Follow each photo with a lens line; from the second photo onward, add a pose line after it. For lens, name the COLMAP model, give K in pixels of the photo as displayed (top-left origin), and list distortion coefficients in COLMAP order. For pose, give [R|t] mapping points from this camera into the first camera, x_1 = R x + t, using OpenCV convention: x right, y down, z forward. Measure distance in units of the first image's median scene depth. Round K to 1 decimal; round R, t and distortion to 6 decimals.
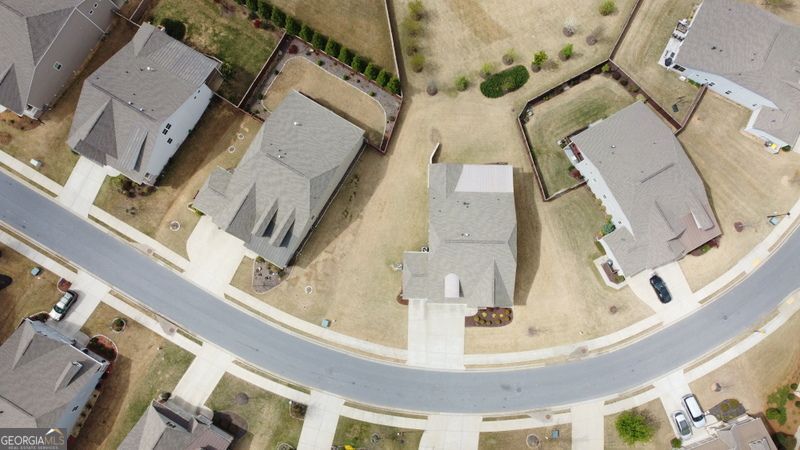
lens RADIAL K [[606.1, 0, 398.1], [0, 606.1, 225.3], [0, 0, 1]] dist [0.001526, -0.005337]
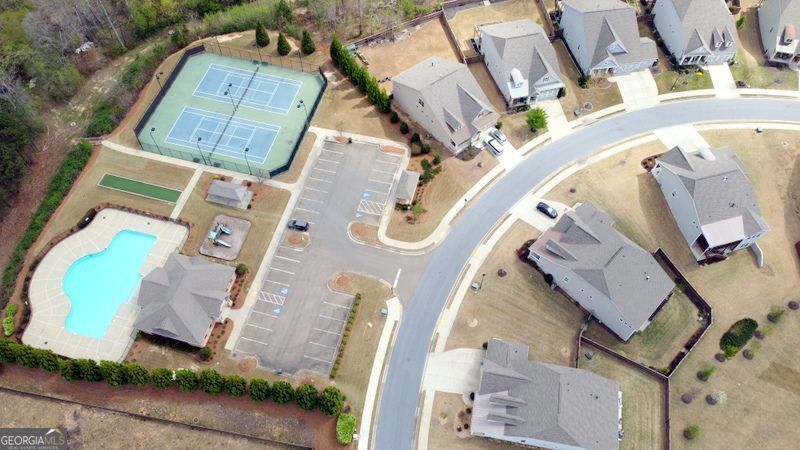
lens RADIAL K [[606.1, 0, 398.1], [0, 606.1, 225.3], [0, 0, 1]] dist [0.001526, -0.005337]
pose [[-0.957738, 0.244737, -0.151136, 0.952217], [-0.286472, -0.764218, 0.577845, -0.582027], [0.025919, 0.596720, 0.802031, -0.027165]]
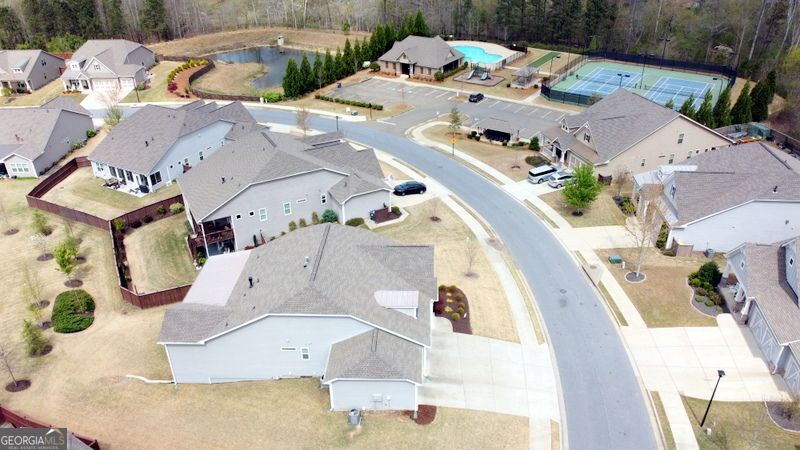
lens RADIAL K [[606.1, 0, 398.1], [0, 606.1, 225.3], [0, 0, 1]] dist [0.001526, -0.005337]
pose [[0.026444, -0.493405, 0.869397, -0.329112], [0.996818, 0.078441, 0.014198, 0.083267], [-0.075201, 0.866255, 0.493909, 0.635674]]
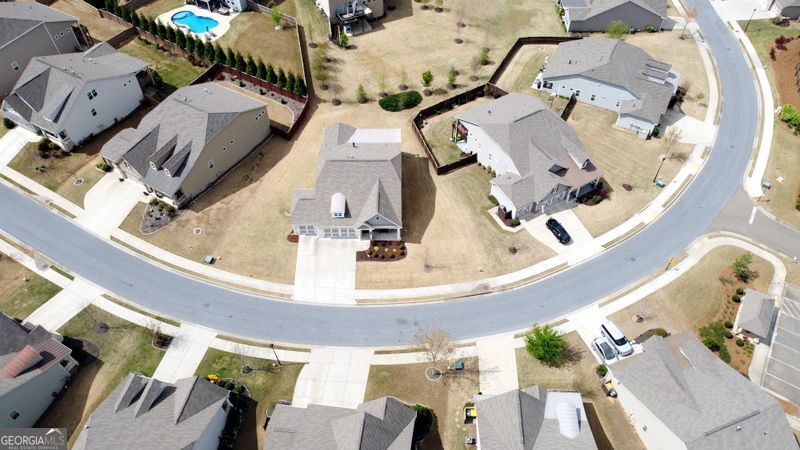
lens RADIAL K [[606.1, 0, 398.1], [0, 606.1, 225.3], [0, 0, 1]] dist [0.001526, -0.005337]
pose [[0.999772, -0.021027, 0.003783, 0.172487], [0.019619, 0.833519, -0.552142, 0.642460], [0.008457, 0.552090, 0.833741, 0.176909]]
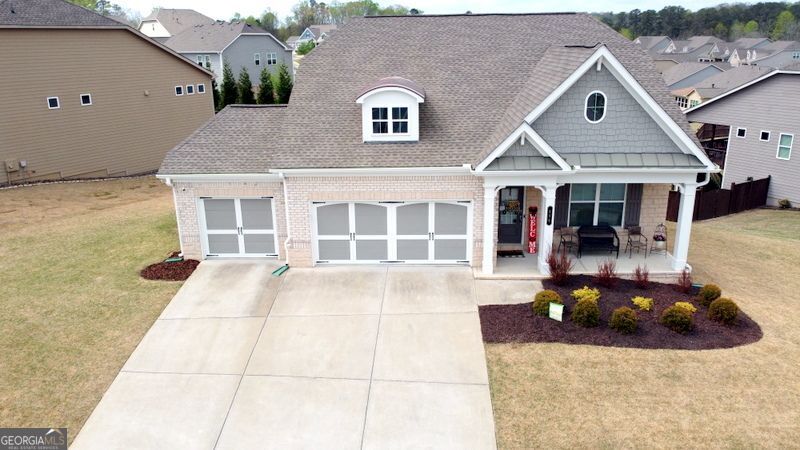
lens RADIAL K [[606.1, 0, 398.1], [0, 606.1, 225.3], [0, 0, 1]] dist [0.001526, -0.005337]
pose [[0.999697, -0.010336, -0.022328, 0.090177], [-0.016584, 0.387297, -0.921806, 0.303777], [0.018175, 0.921897, 0.387008, 0.902467]]
